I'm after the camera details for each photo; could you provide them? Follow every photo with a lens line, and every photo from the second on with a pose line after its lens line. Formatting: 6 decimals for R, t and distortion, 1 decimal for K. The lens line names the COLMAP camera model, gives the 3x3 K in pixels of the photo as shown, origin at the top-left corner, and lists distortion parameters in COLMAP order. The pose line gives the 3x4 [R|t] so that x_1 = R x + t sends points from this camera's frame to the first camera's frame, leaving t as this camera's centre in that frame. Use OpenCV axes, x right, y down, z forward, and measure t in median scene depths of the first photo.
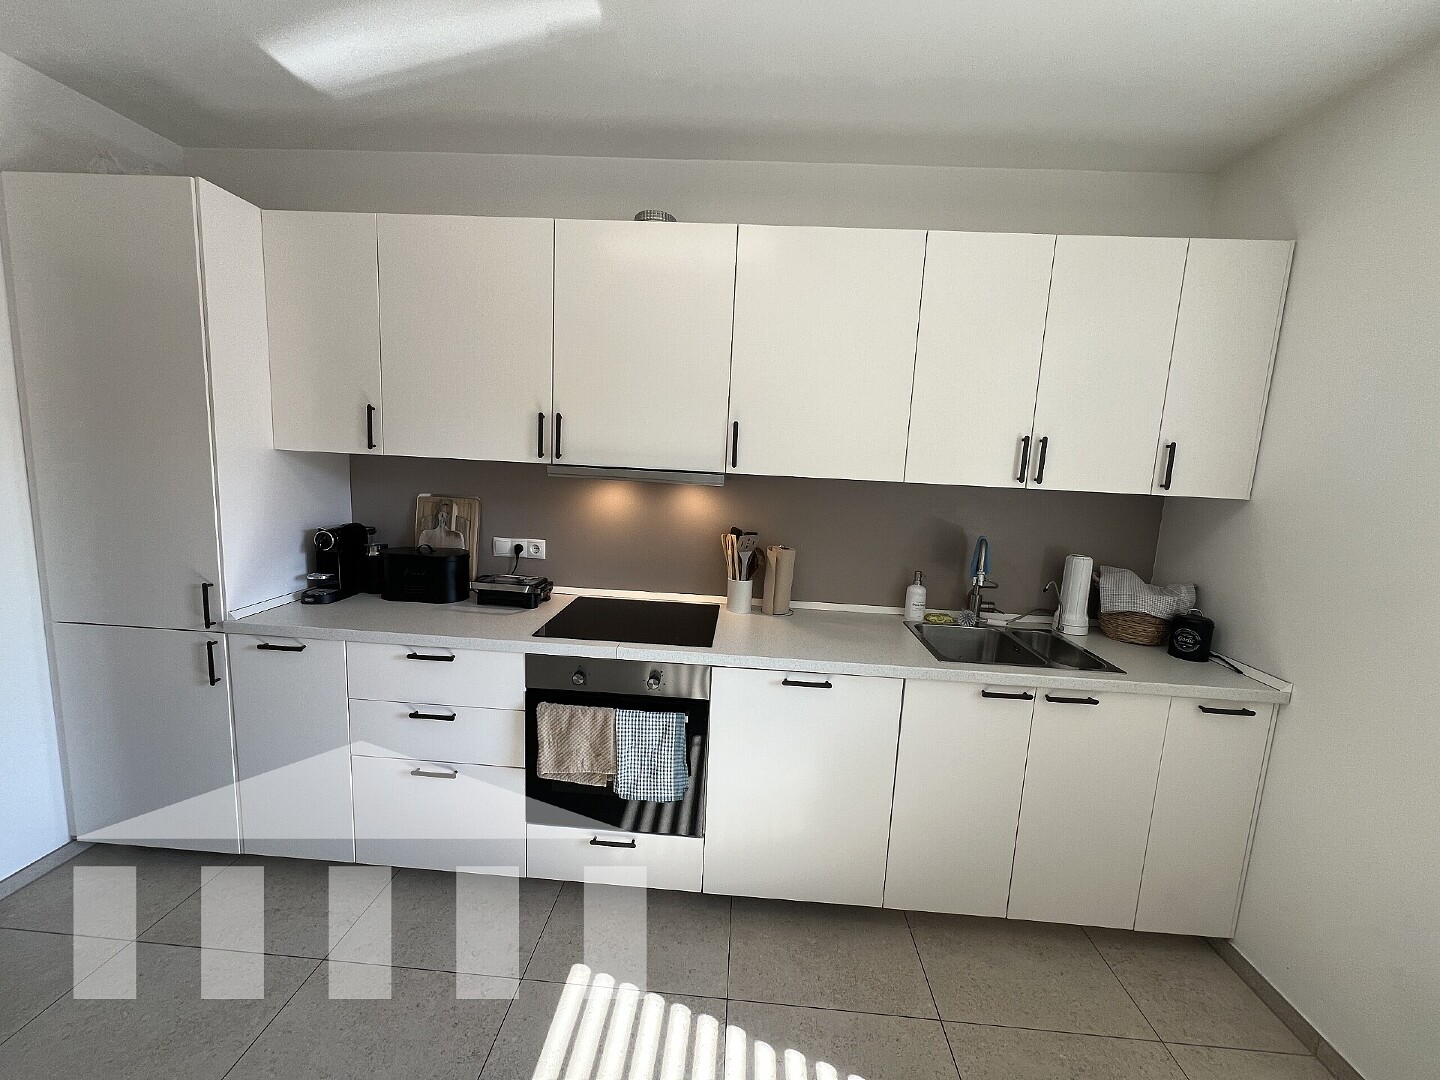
lens RADIAL K [[573.5, 0, 716.5], [0, 573.5, 532.6], [0, 0, 1]] dist [0.000937, -0.001111]
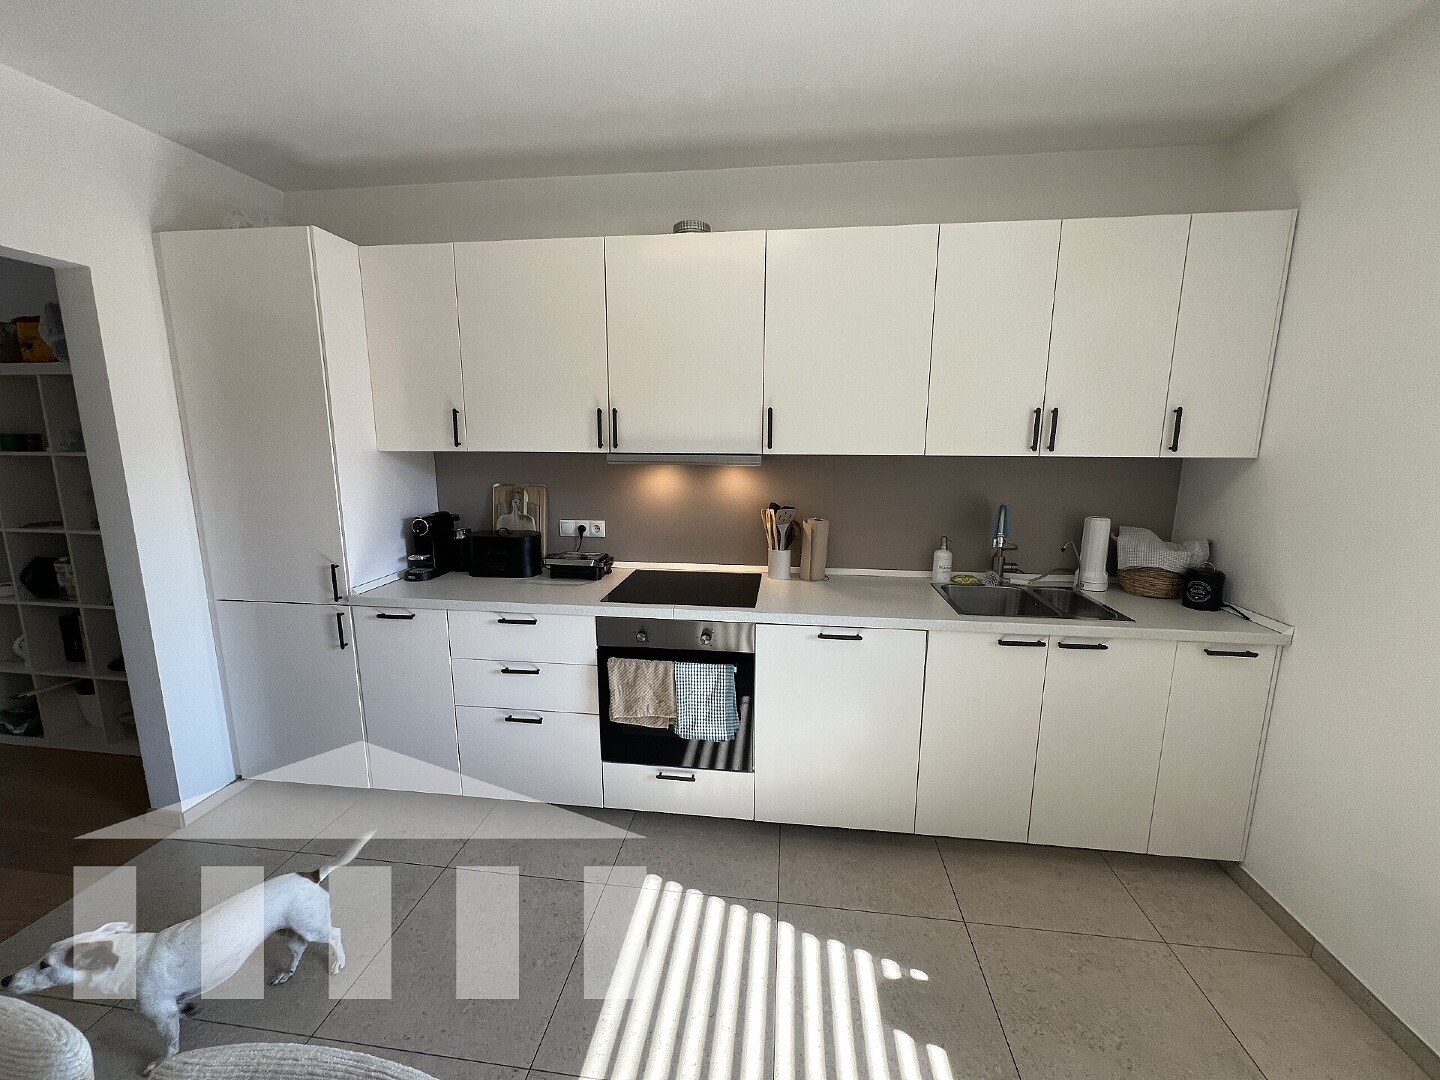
lens RADIAL K [[573.5, 0, 717.9], [0, 573.5, 534.1], [0, 0, 1]] dist [0.000937, -0.001111]
pose [[0.996771, -0.033621, -0.072916, 0.005794], [0.036150, 0.998780, 0.033637, 0.012134], [0.071696, -0.036165, 0.996771, -0.136871]]
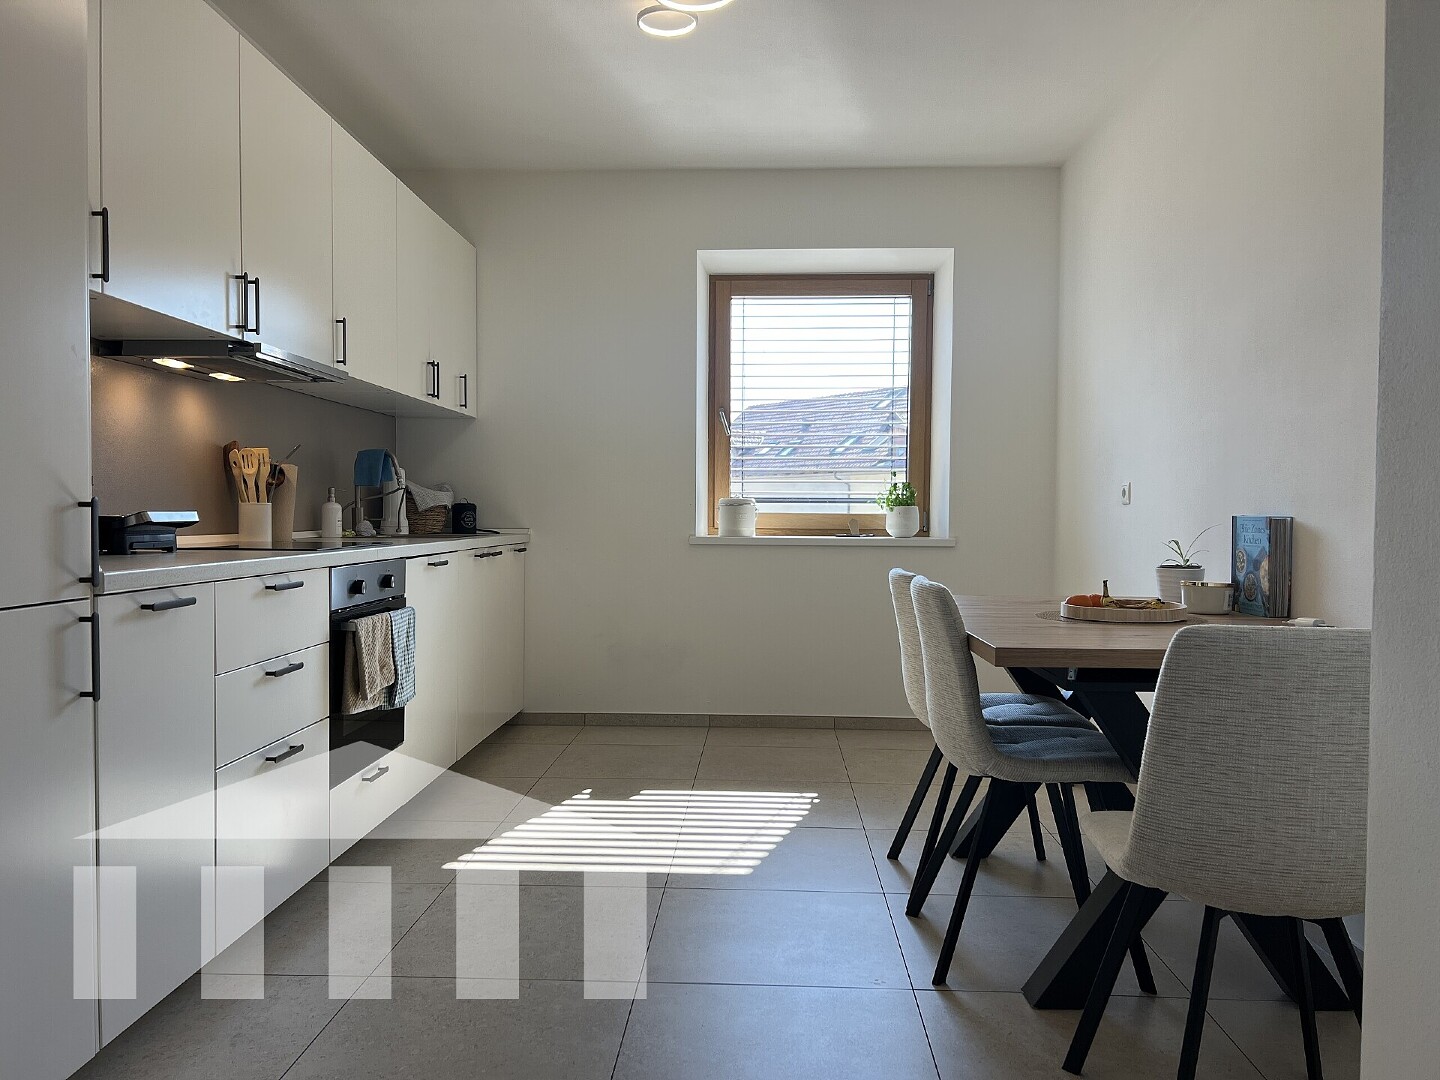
lens RADIAL K [[1073.7, 0, 720.7], [0, 1073.7, 537.2], [0, 0, 1]] dist [0.010317, 0.001215]
pose [[-0.012326, -0.073292, 0.997234, -1.821400], [0.124246, 0.989469, 0.074257, 0.116328], [-0.992175, 0.124818, -0.003090, 0.423757]]
